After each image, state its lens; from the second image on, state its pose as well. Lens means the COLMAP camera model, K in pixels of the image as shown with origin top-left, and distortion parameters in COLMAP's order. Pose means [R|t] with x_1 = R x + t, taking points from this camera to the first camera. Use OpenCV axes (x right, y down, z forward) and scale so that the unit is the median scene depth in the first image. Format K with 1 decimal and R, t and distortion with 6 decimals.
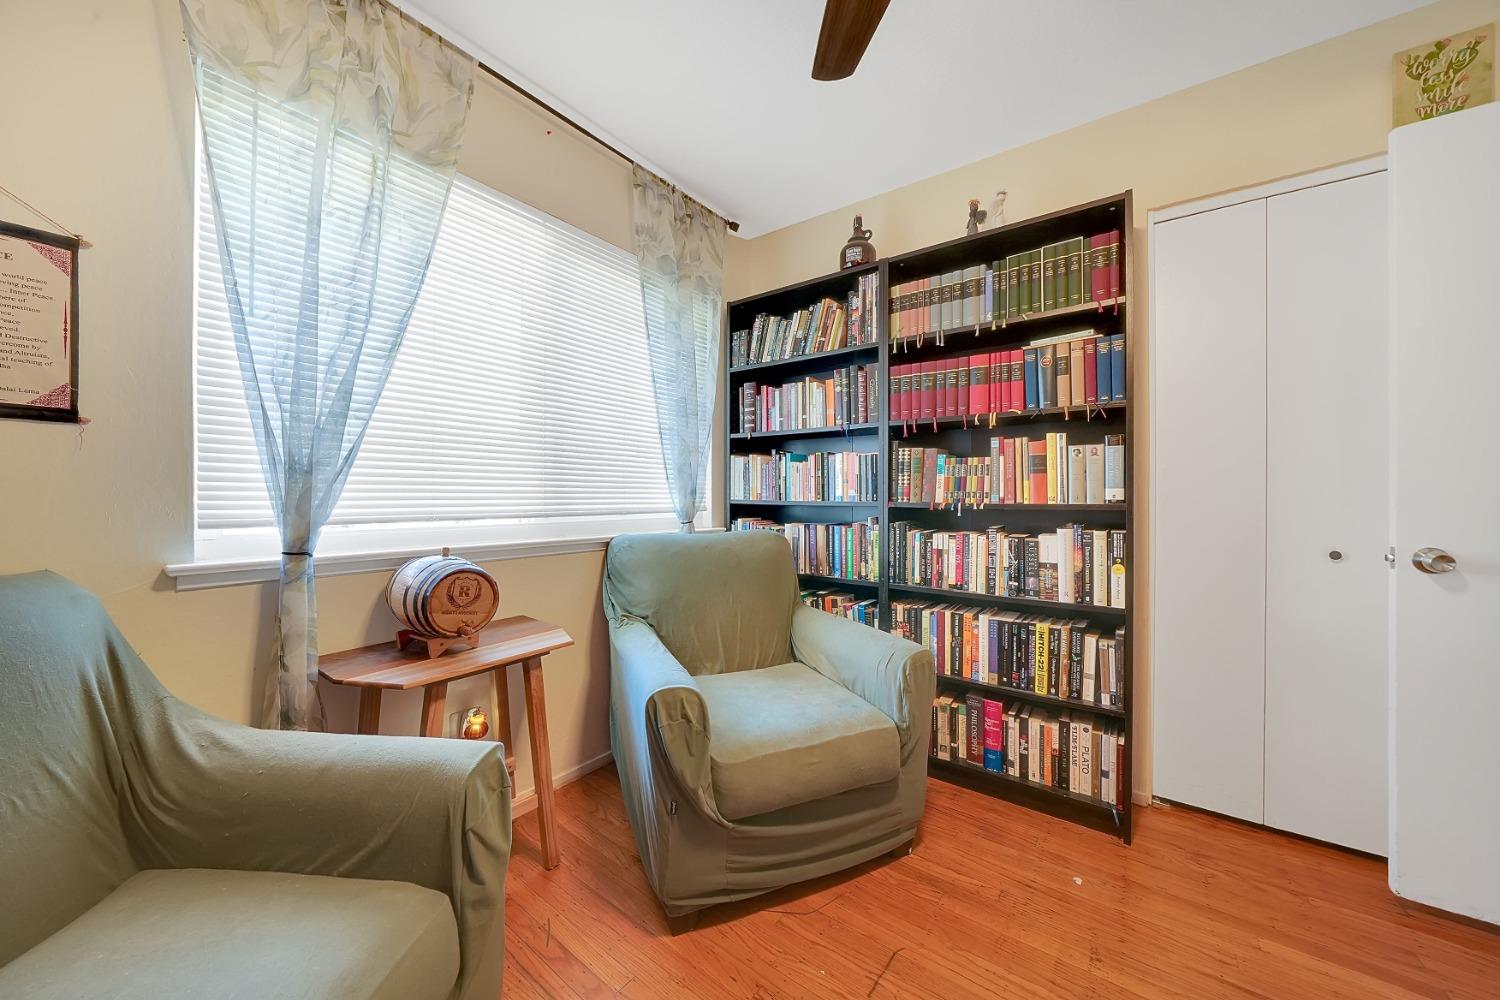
lens RADIAL K [[523.5, 0, 741.5], [0, 523.5, 502.0], [0, 0, 1]] dist [-0.020245, 0.000078]
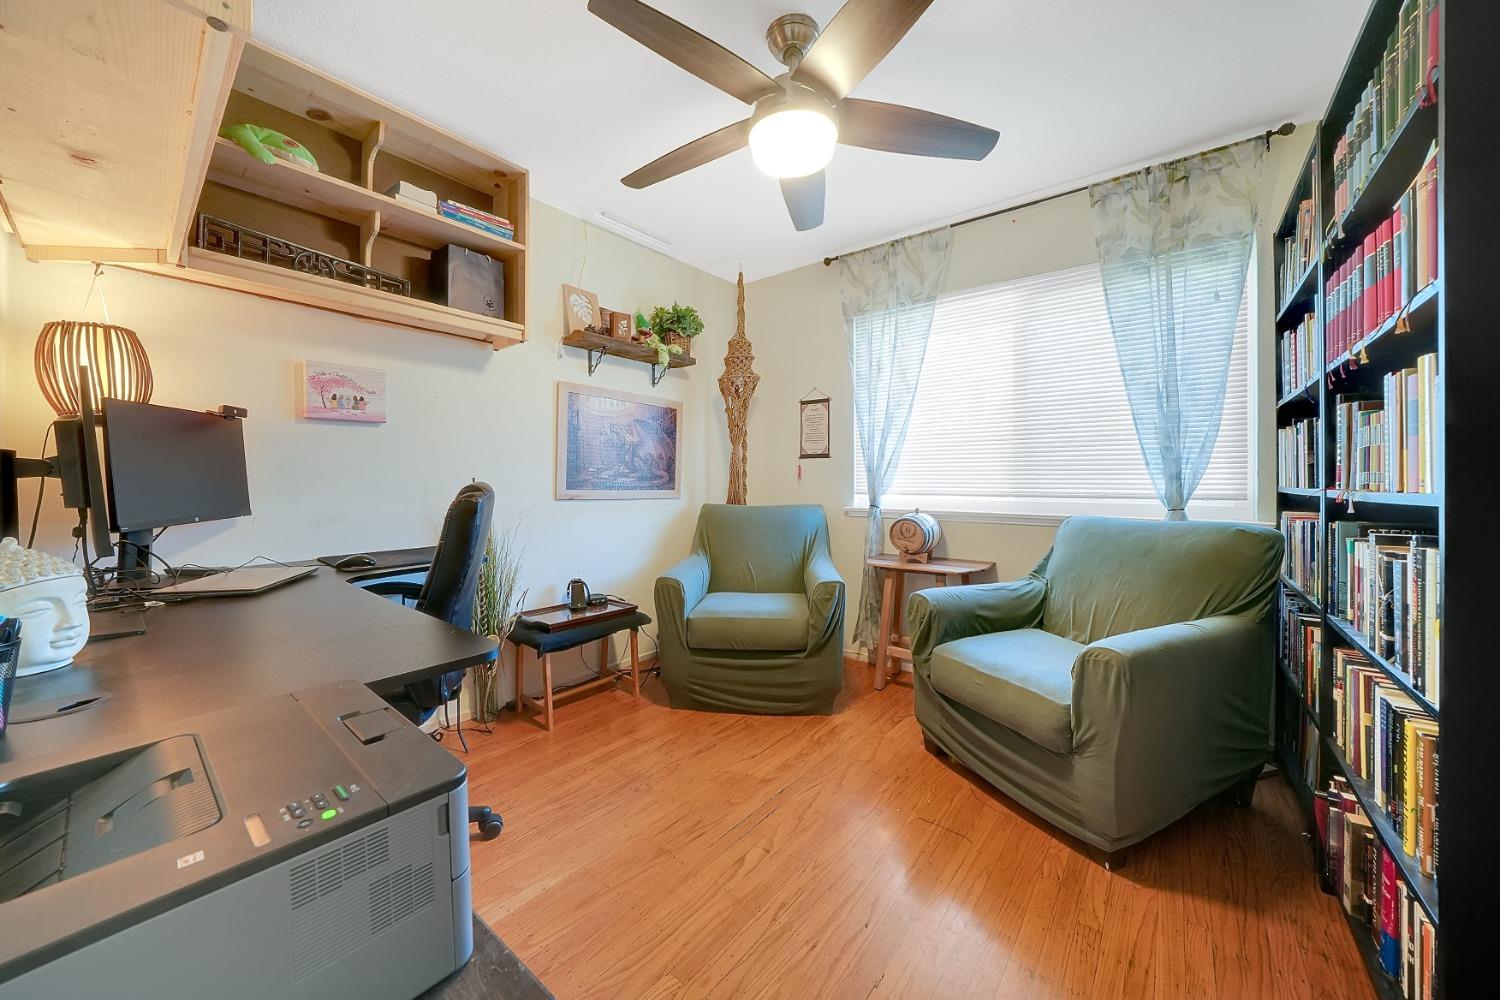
lens RADIAL K [[523.5, 0, 741.5], [0, 523.5, 502.0], [0, 0, 1]] dist [-0.020245, 0.000078]
pose [[-0.031025, 0.027797, -0.999132, 1.251552], [-0.018728, 0.999422, 0.028386, 0.019722], [0.999343, 0.019593, -0.030487, 0.378557]]
